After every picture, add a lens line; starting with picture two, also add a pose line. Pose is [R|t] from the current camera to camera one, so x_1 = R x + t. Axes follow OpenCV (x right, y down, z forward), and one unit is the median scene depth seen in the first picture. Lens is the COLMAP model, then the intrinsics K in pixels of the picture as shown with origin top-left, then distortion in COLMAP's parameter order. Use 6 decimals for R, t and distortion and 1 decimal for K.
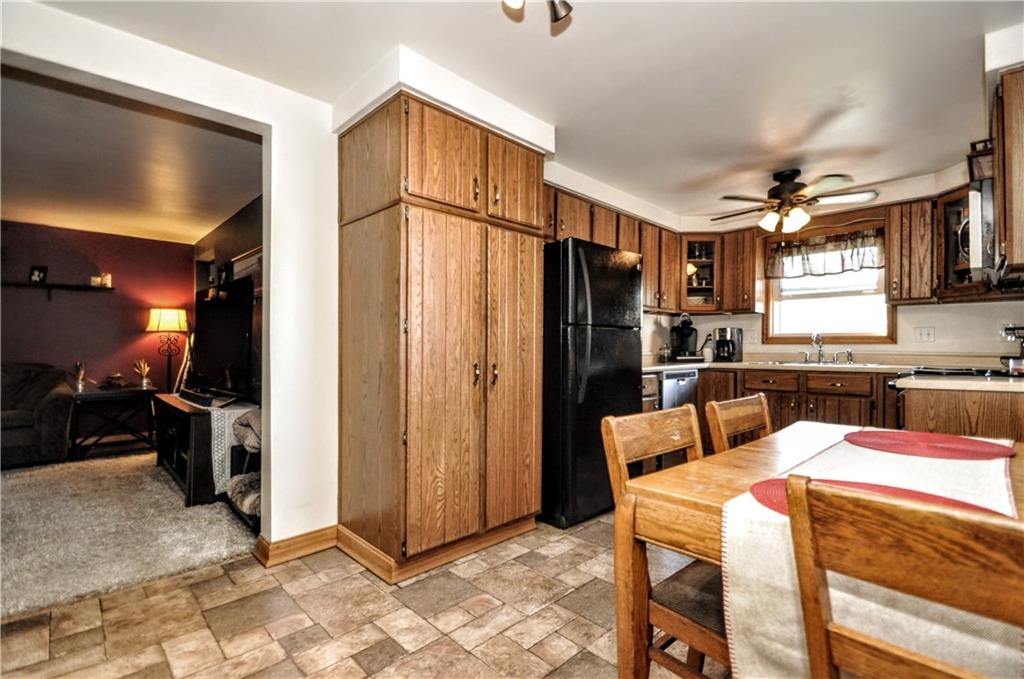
lens RADIAL K [[465.3, 0, 510.8], [0, 465.3, 351.0], [0, 0, 1]] dist [0.000568, -0.010181]
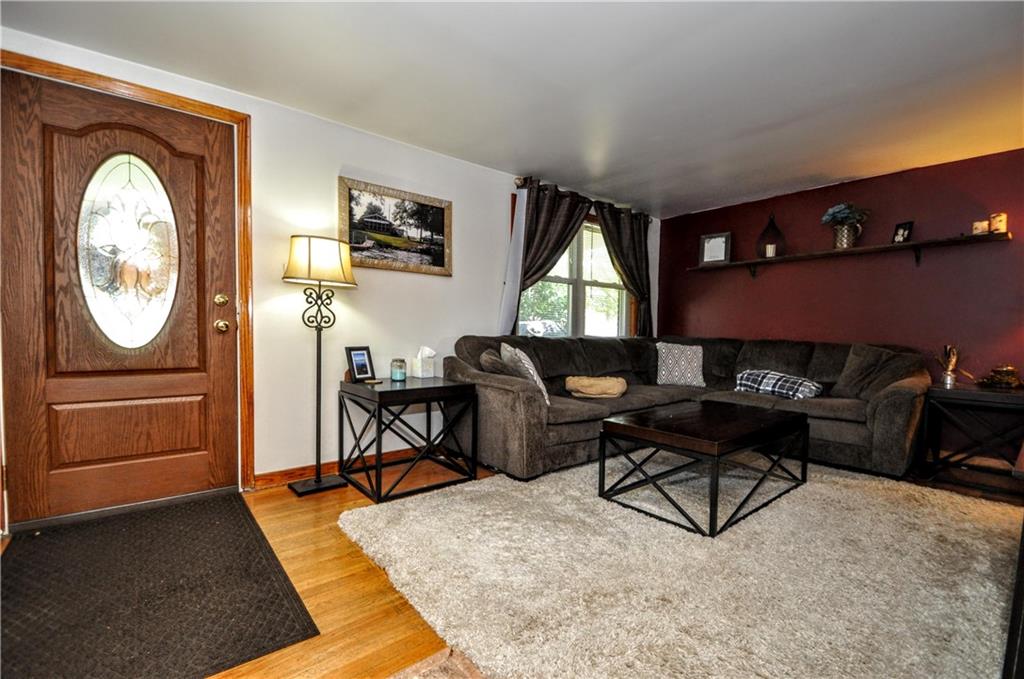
lens RADIAL K [[455.8, 0, 514.9], [0, 455.8, 344.5], [0, 0, 1]] dist [-0.000056, -0.010022]
pose [[-0.079658, 0.026693, -0.996465, -0.181121], [-0.018668, 0.999426, 0.028265, 0.014620], [0.996647, 0.020853, -0.079114, 0.376248]]
